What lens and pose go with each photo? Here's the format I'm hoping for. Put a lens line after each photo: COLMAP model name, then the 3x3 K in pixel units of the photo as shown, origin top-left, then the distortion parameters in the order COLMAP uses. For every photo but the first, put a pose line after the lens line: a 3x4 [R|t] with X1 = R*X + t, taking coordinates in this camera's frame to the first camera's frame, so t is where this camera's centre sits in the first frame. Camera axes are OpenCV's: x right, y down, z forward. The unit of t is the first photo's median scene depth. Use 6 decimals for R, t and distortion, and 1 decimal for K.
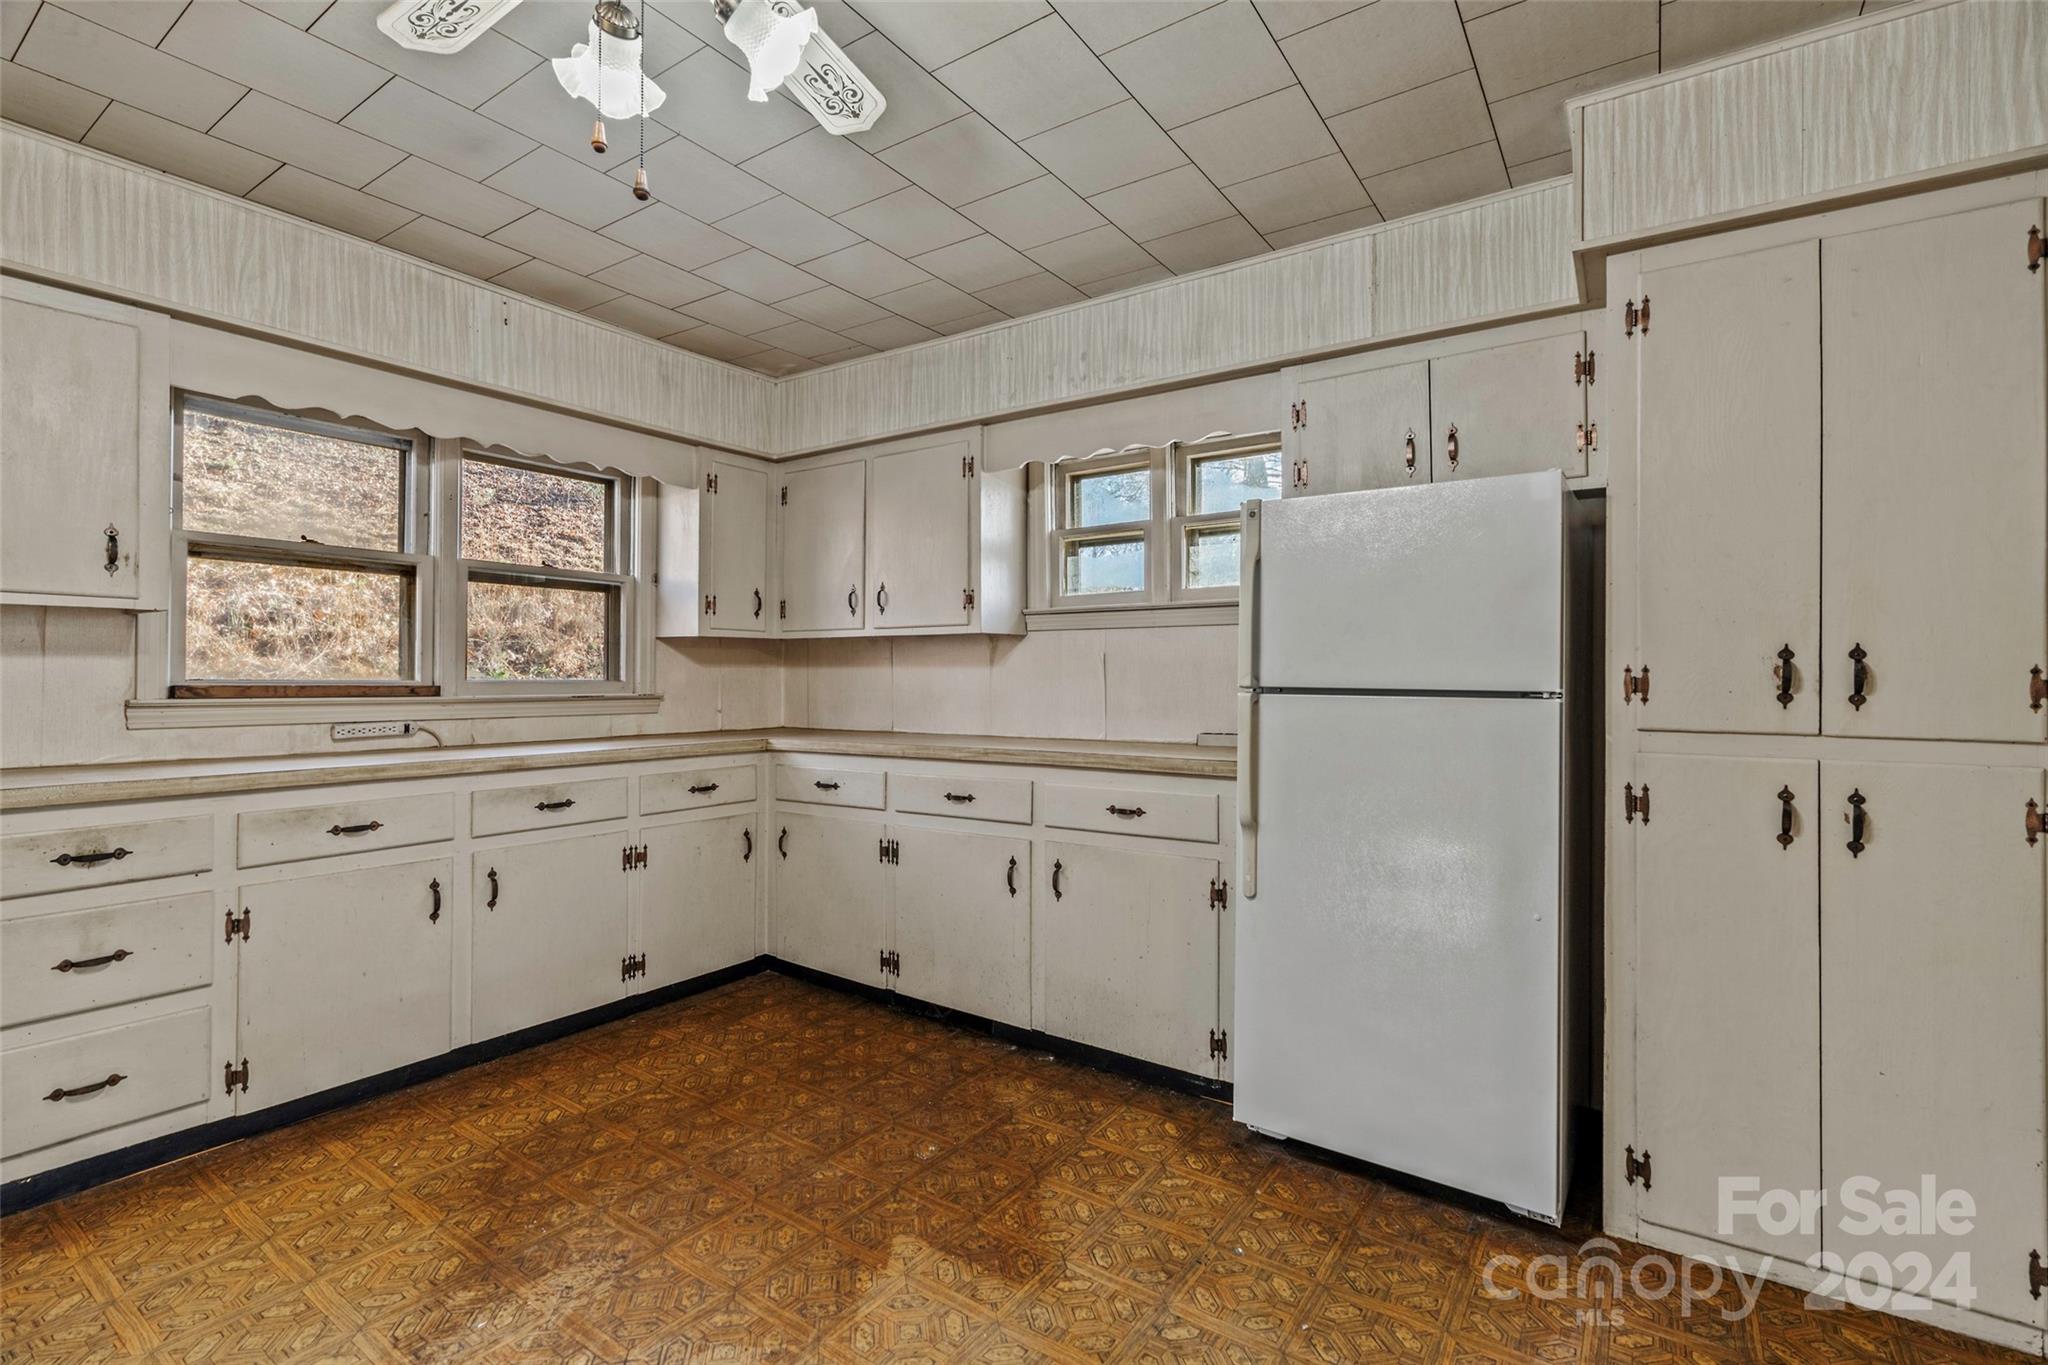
lens RADIAL K [[928.6, 0, 1017.8], [0, 928.6, 676.2], [0, 0, 1]] dist [-0.003161, 0.000533]
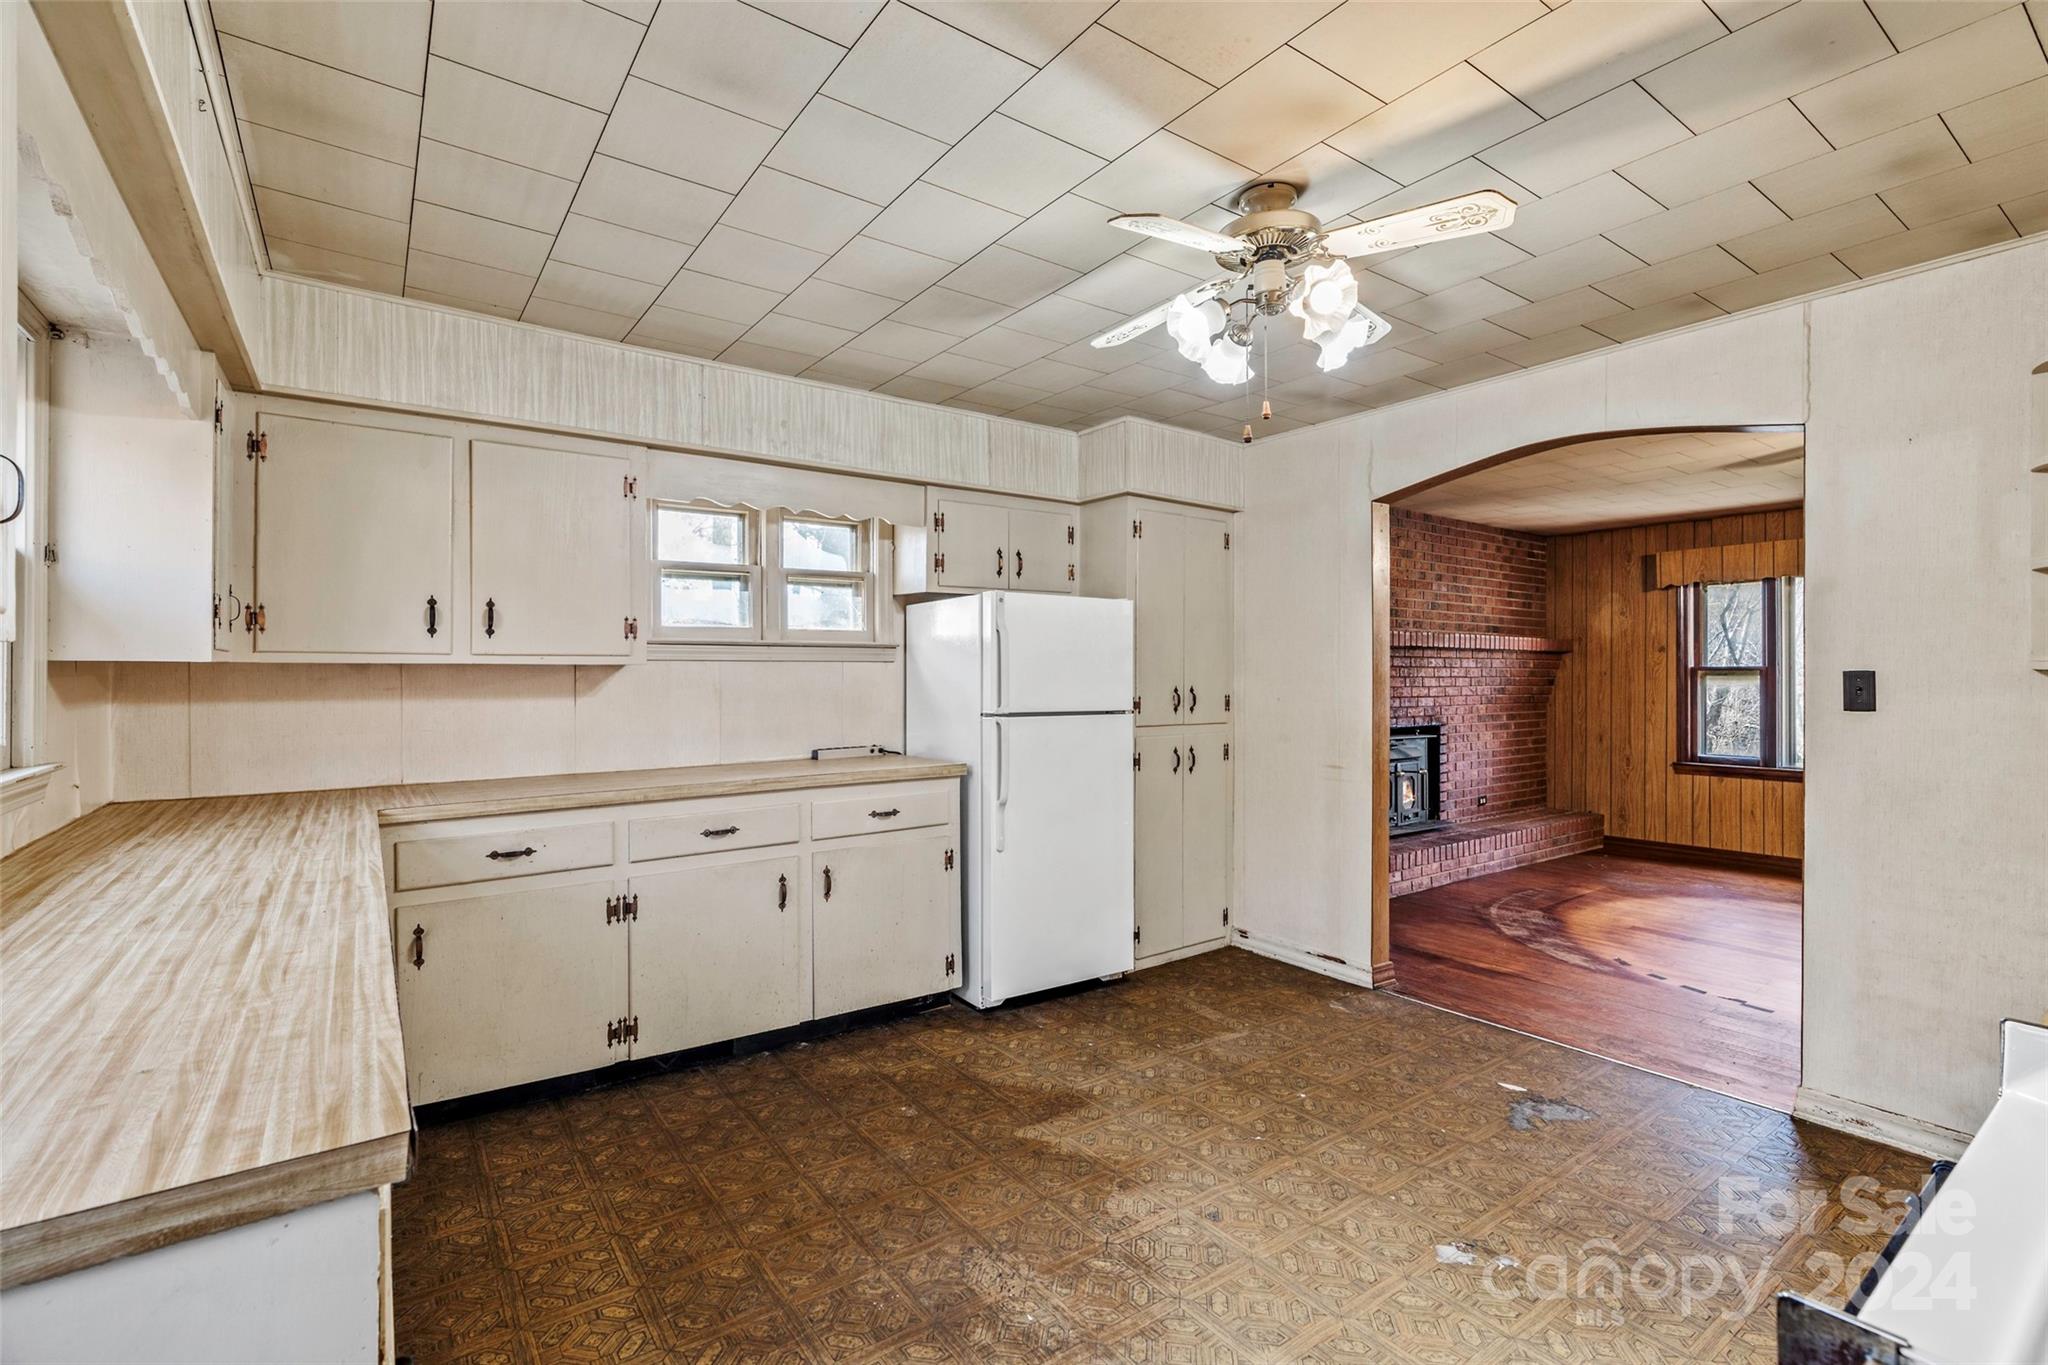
lens RADIAL K [[928.6, 0, 1017.8], [0, 928.6, 678.4], [0, 0, 1]] dist [-0.003161, 0.000533]
pose [[0.337421, -0.009323, 0.941308, -1.027863], [0.000698, 0.999953, 0.009653, -0.052493], [-0.941353, -0.002600, 0.337412, 0.402150]]
